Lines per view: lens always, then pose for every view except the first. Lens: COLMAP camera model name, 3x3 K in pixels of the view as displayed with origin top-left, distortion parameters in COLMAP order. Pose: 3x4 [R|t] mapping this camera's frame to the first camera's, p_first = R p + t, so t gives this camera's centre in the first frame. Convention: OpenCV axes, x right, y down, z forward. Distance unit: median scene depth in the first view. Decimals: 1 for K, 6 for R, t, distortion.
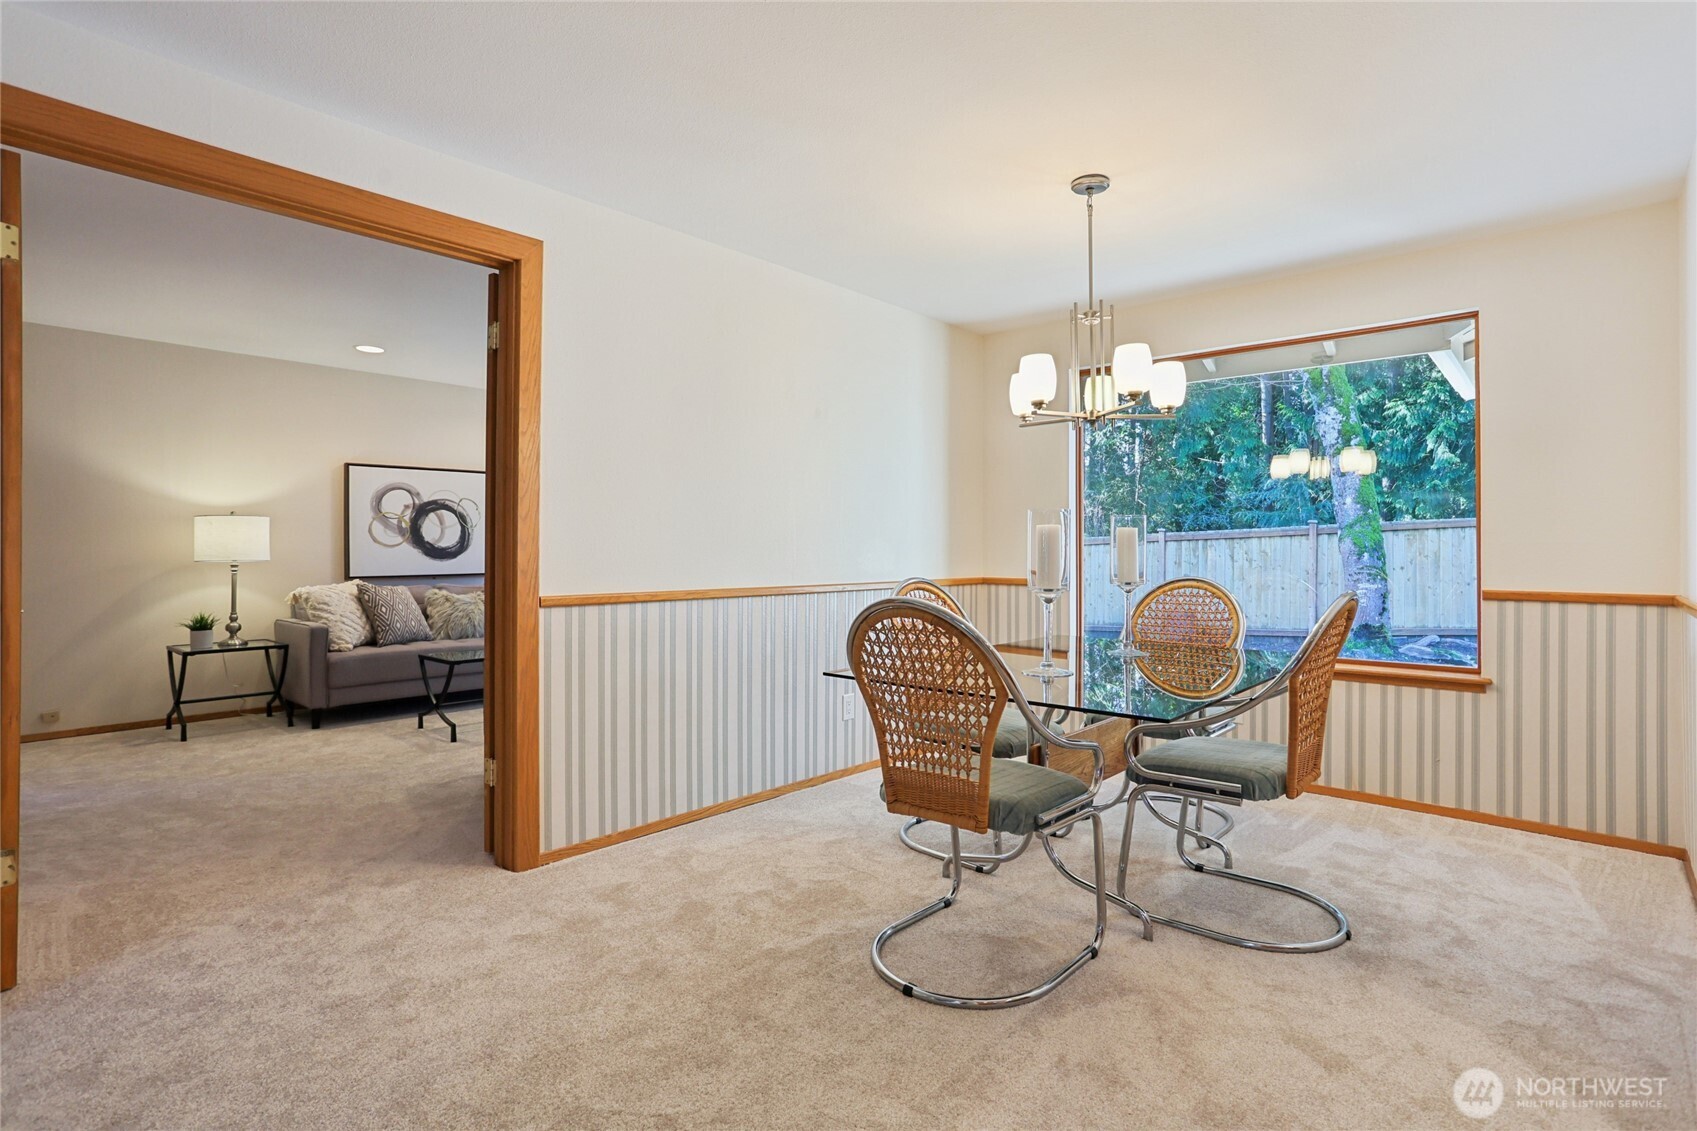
lens RADIAL K [[832.6, 0, 838.5], [0, 832.6, 548.7], [0, 0, 1]] dist [-0.040115, 0.021626]
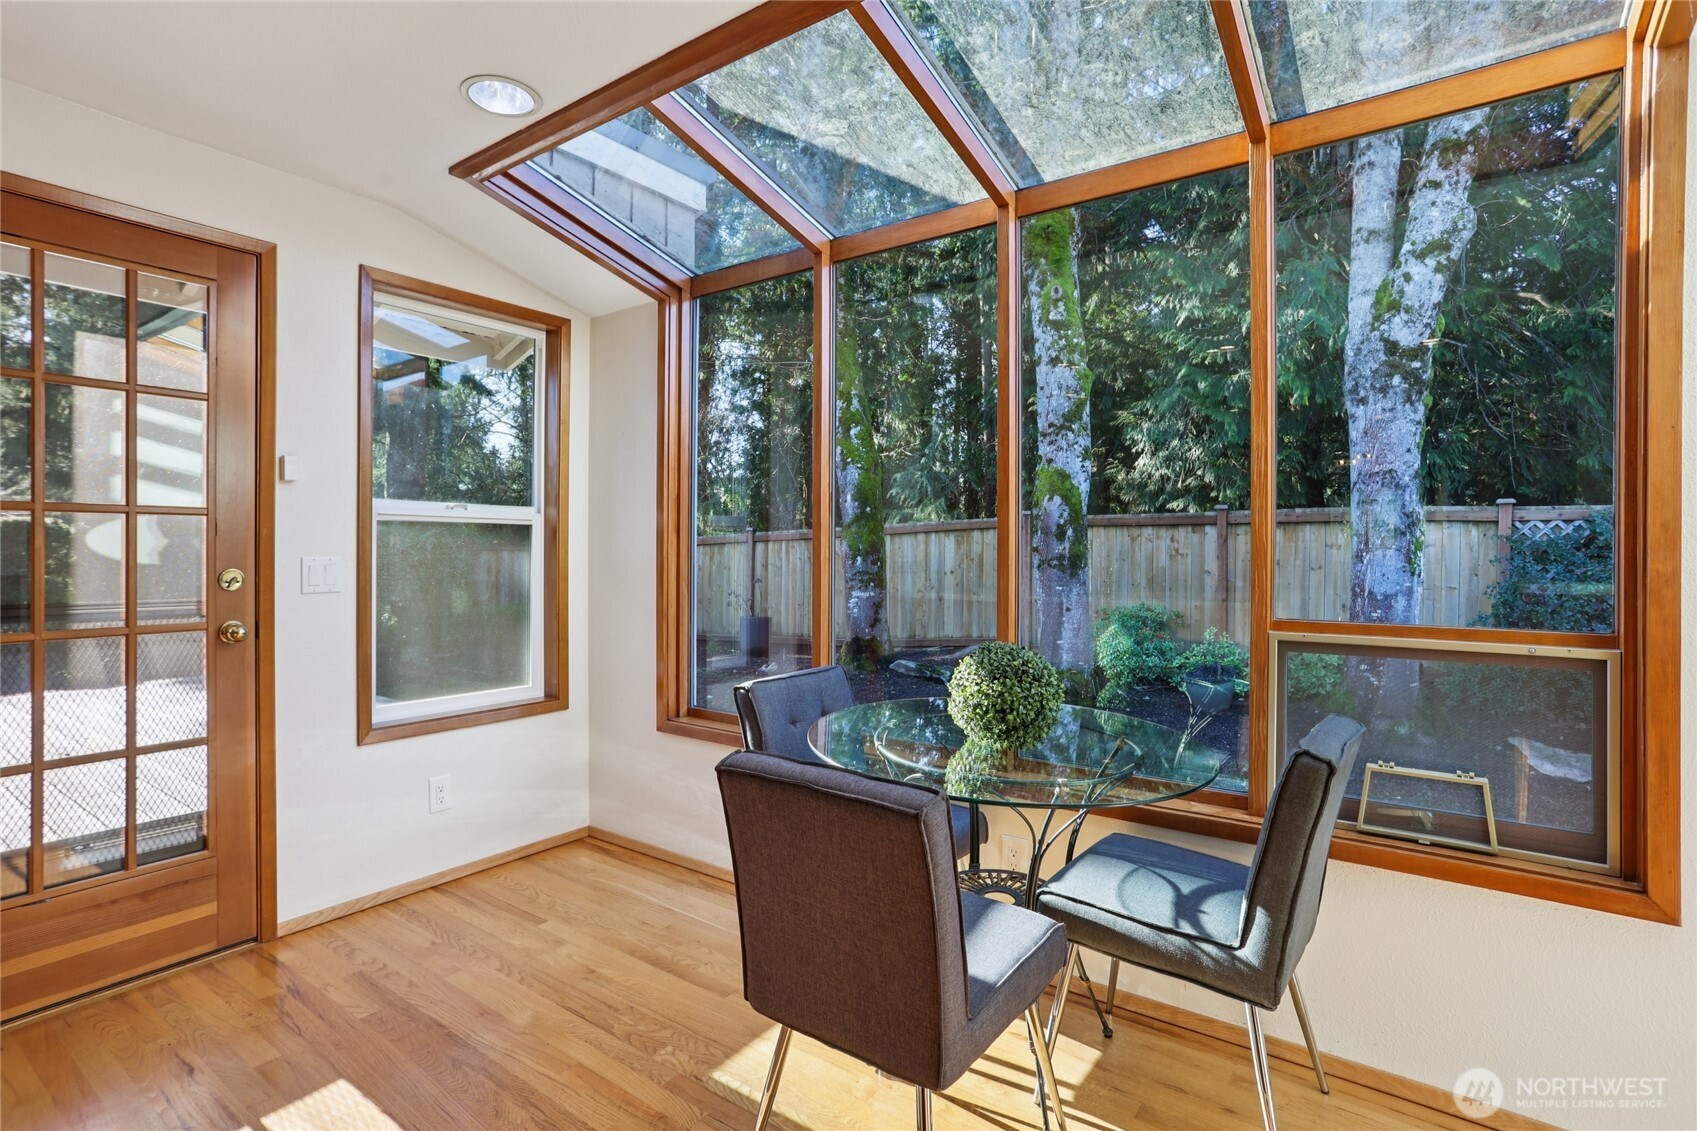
lens RADIAL K [[832.6, 0, 853.5], [0, 832.6, 560.8], [0, 0, 1]] dist [-0.040115, 0.021626]
pose [[0.991690, -0.002666, 0.128623, 1.045370], [0.000159, 0.999810, 0.019498, -0.016379], [-0.128650, -0.019315, 0.991502, 0.218307]]
